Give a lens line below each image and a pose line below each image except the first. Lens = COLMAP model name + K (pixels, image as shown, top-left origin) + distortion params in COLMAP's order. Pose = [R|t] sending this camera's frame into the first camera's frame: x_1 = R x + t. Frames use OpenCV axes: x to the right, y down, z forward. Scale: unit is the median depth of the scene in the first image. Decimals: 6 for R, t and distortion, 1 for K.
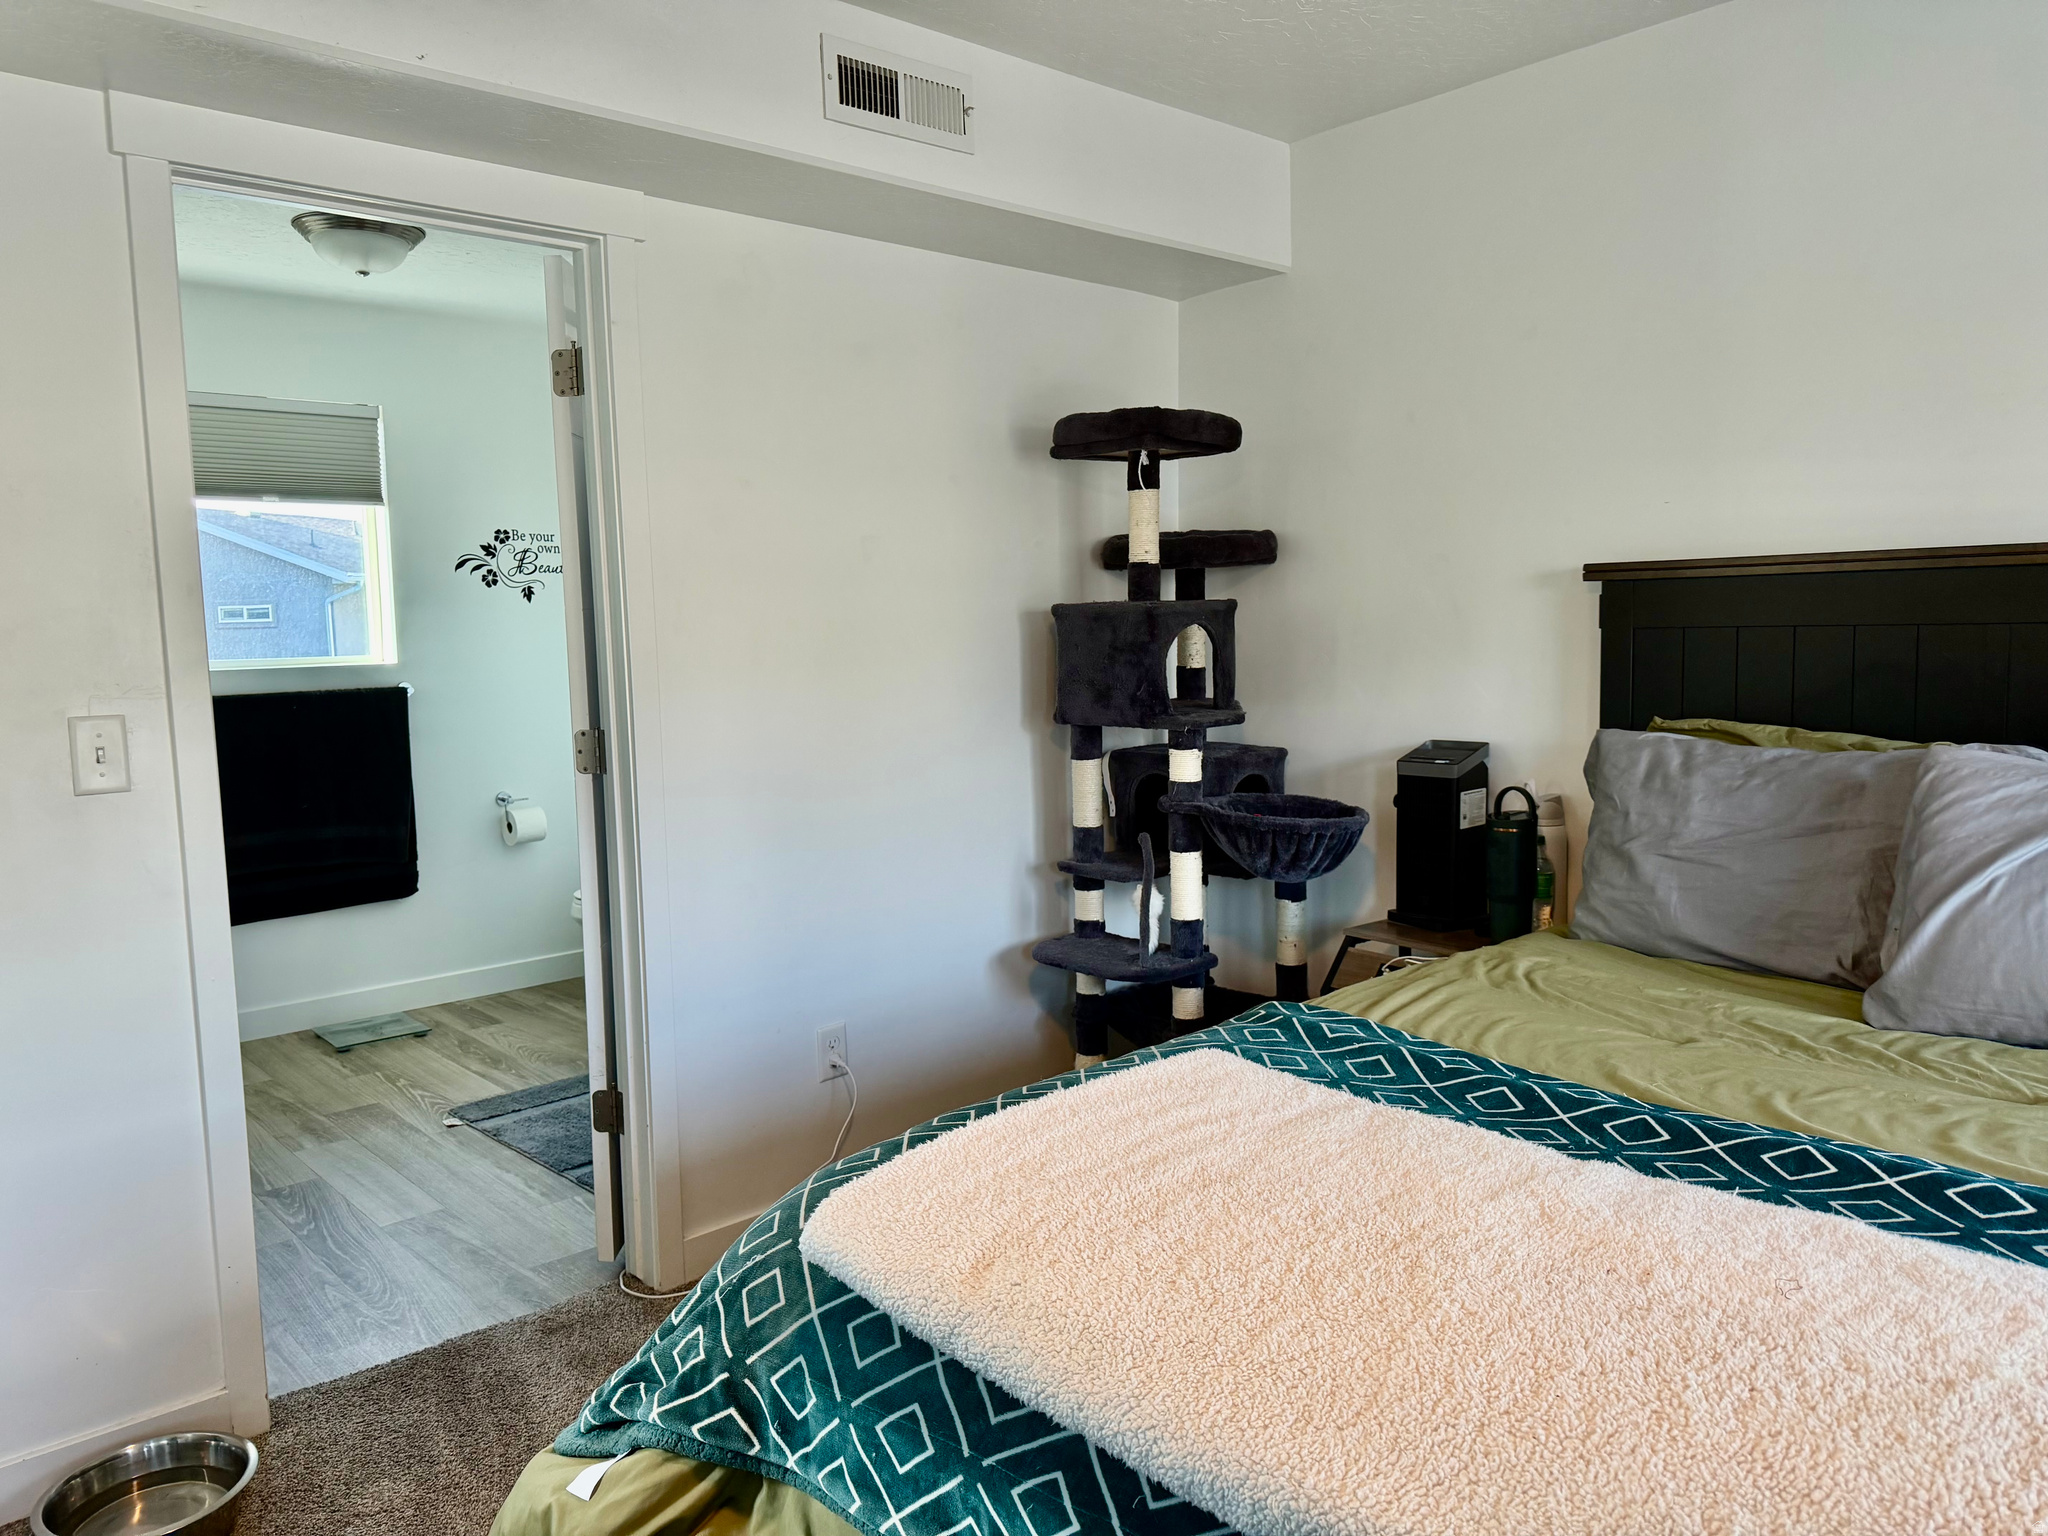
lens RADIAL K [[1452.4, 0, 1012.0], [0, 1452.4, 769.6], [0, 0, 1]] dist [0.004674, -0.005516]
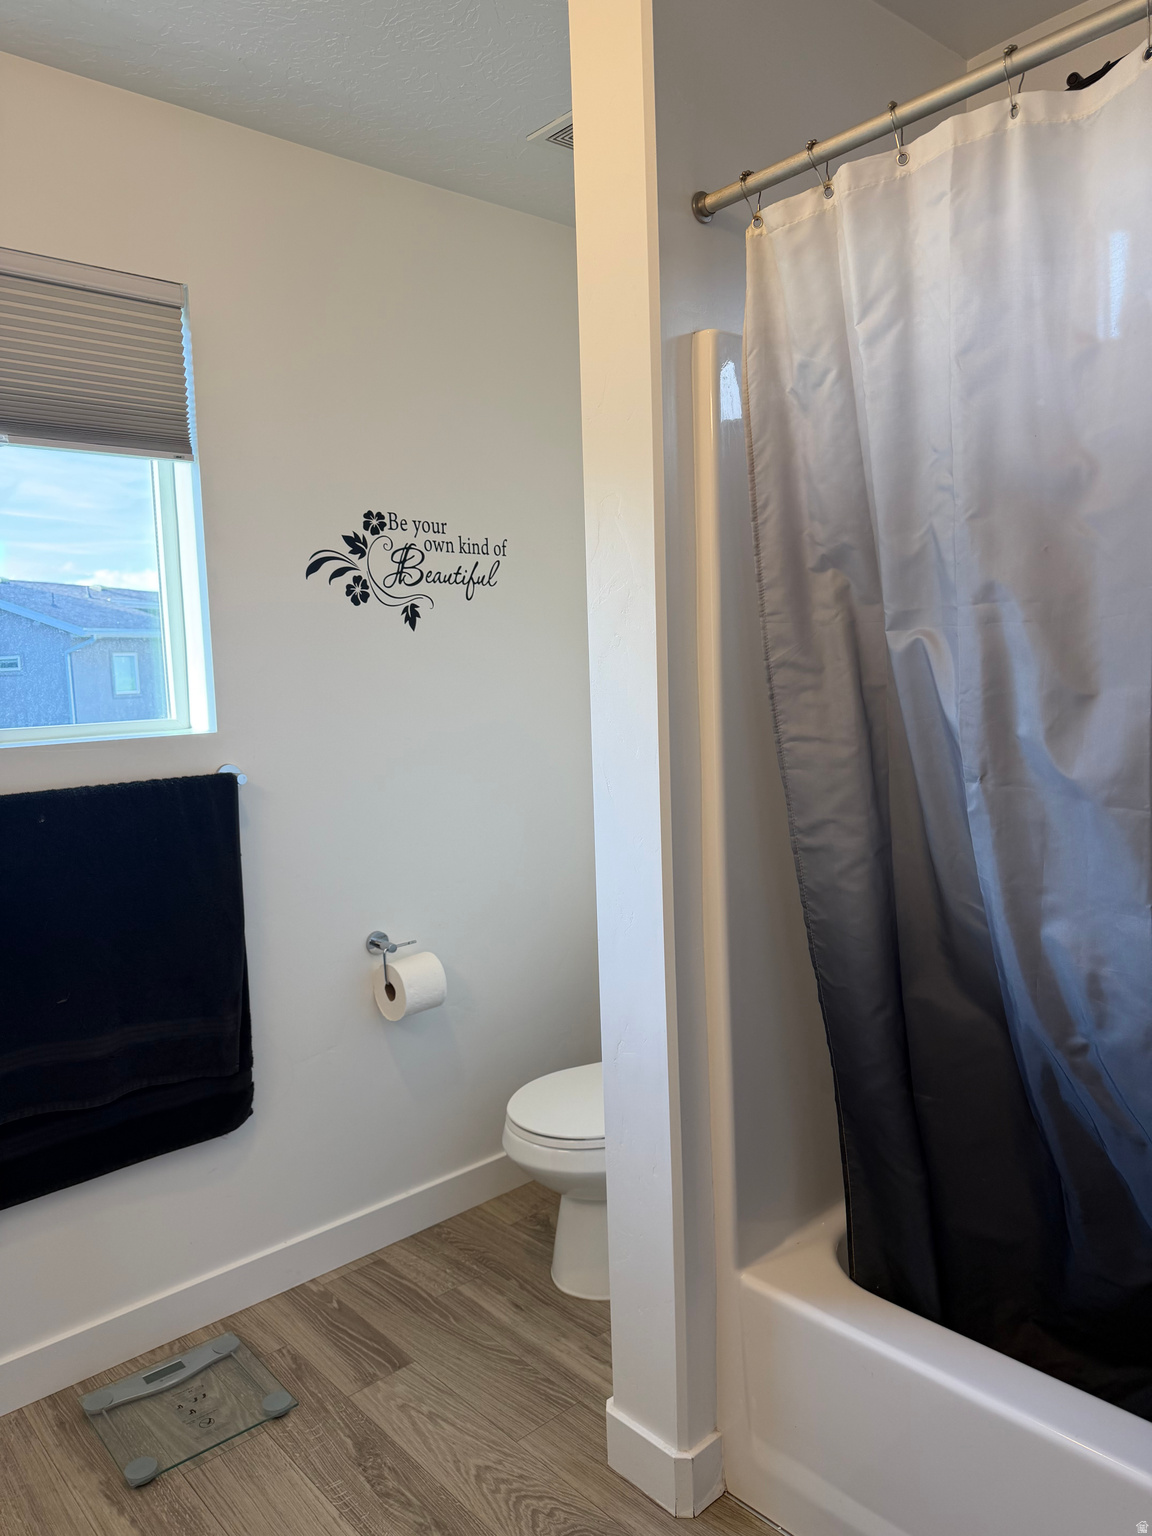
lens RADIAL K [[1089.3, 0, 585.4], [0, 1089.3, 767.0], [0, 0, 1]] dist [0.004674, -0.005516]
pose [[0.999891, -0.013613, 0.005688, -0.265934], [0.013653, 0.999881, -0.007122, -0.052186], [-0.005591, 0.007199, 0.999958, 0.537953]]
